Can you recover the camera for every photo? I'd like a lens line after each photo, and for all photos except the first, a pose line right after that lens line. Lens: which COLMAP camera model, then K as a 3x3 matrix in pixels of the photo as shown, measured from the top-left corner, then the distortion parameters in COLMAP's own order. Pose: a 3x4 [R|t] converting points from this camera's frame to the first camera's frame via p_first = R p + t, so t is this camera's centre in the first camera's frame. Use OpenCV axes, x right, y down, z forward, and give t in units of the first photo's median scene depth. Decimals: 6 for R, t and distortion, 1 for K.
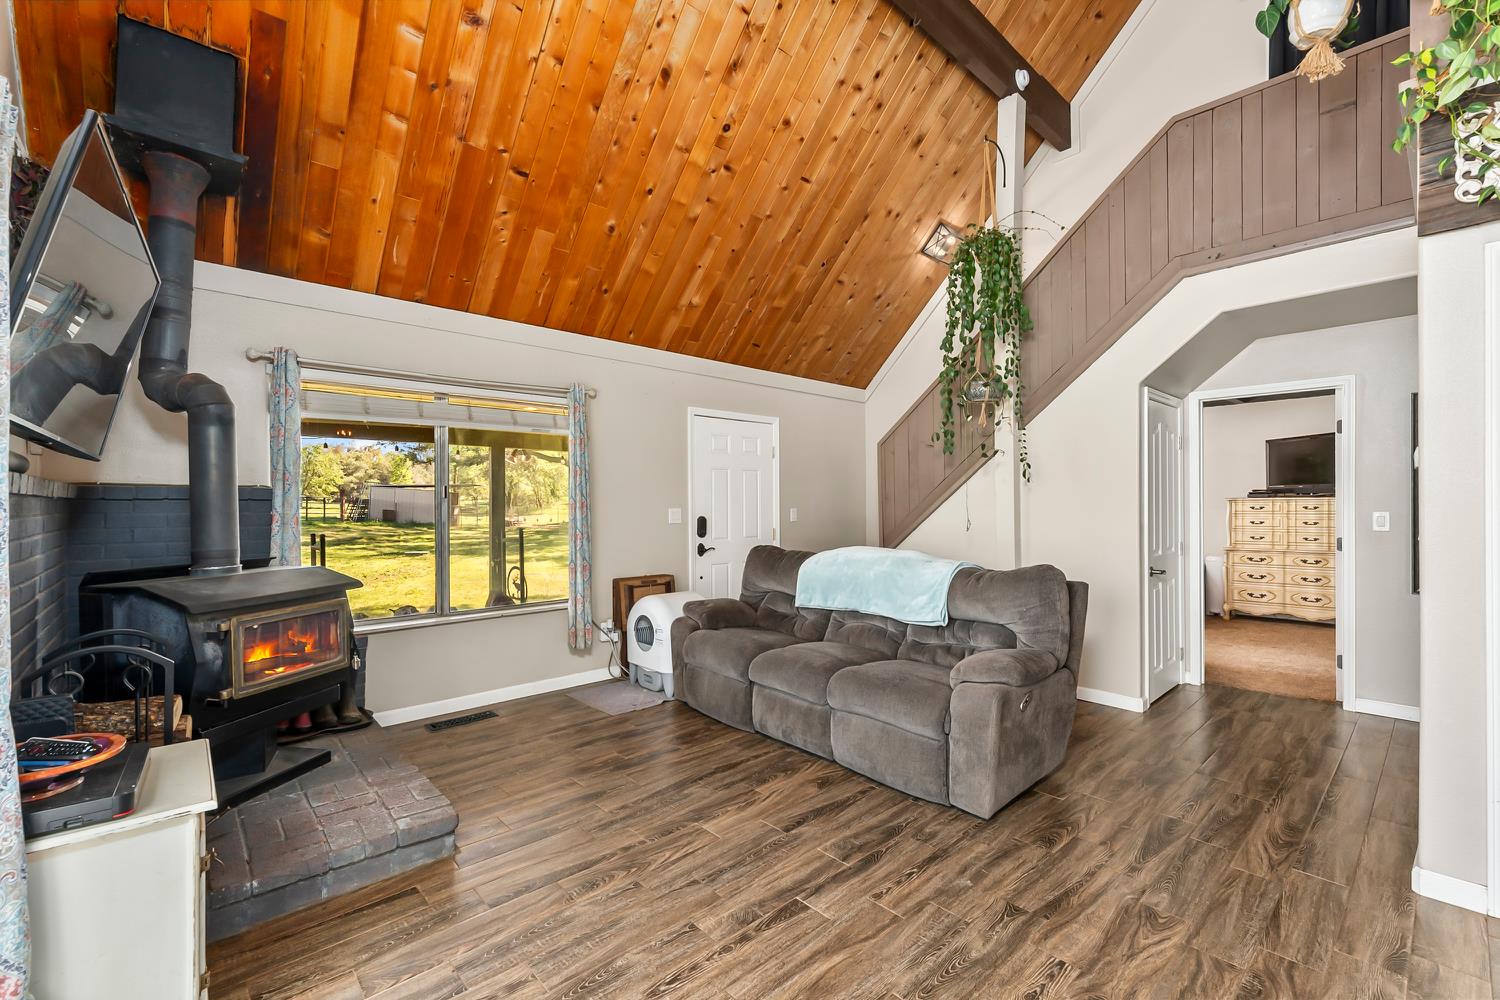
lens RADIAL K [[616.7, 0, 756.2], [0, 616.7, 506.8], [0, 0, 1]] dist [-0.010469, 0.000056]
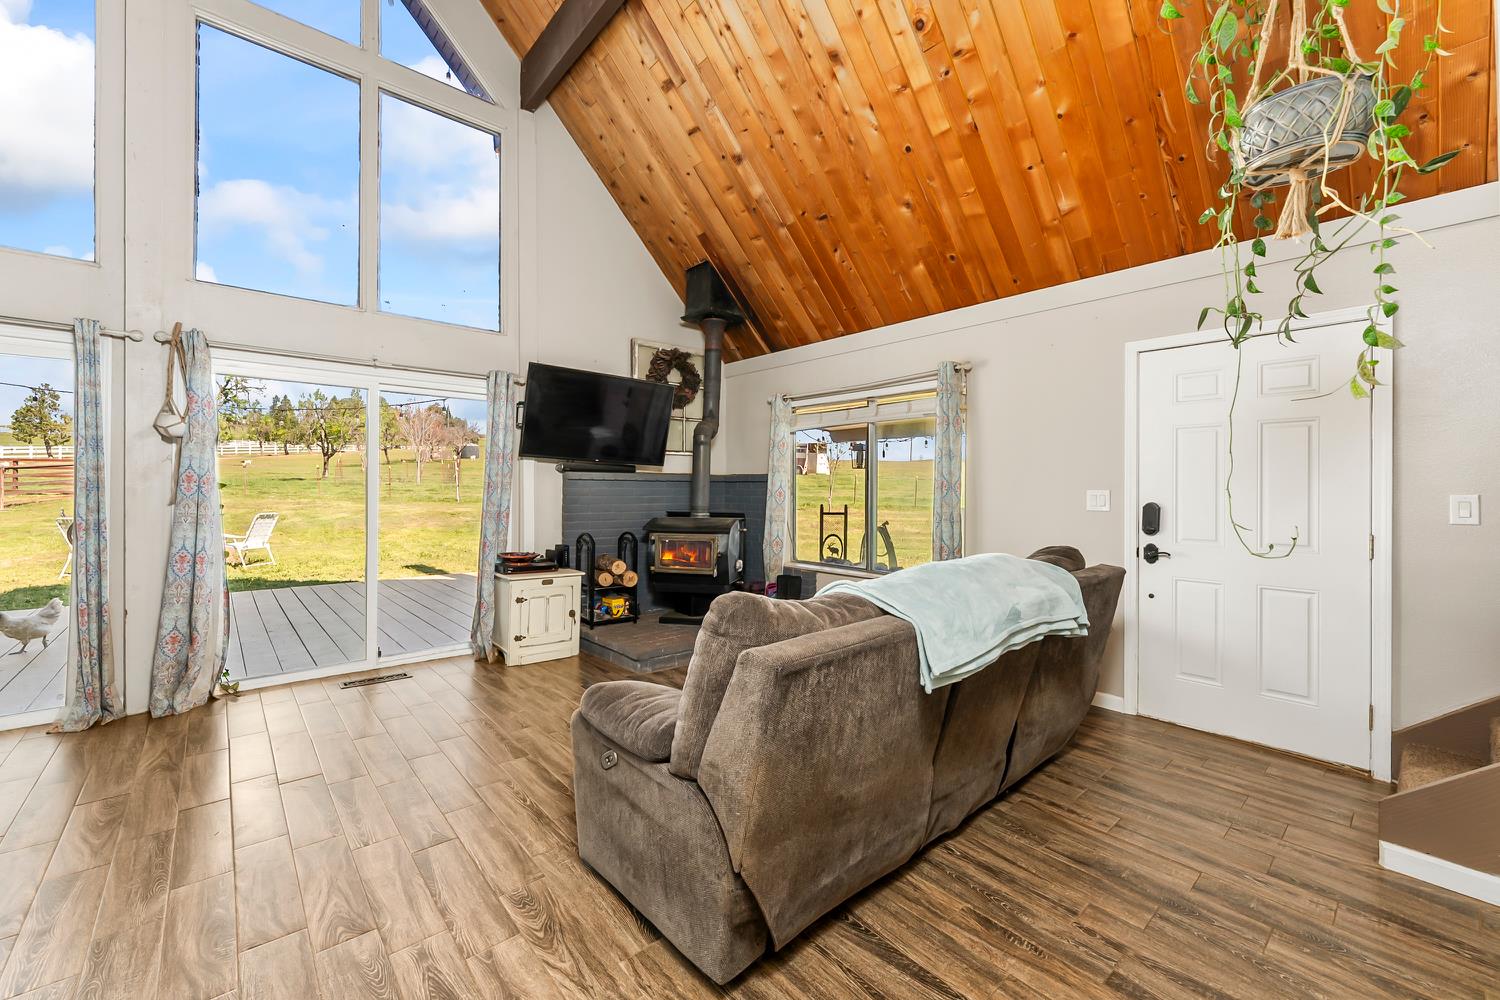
lens RADIAL K [[603.8, 0, 758.6], [0, 603.8, 491.7], [0, 0, 1]] dist [0.004510, 0.000726]
pose [[0.002163, 0.009753, -0.999950, 1.257441], [-0.006244, 0.999933, 0.009739, -0.001152], [0.999978, 0.006223, 0.002224, 1.295958]]
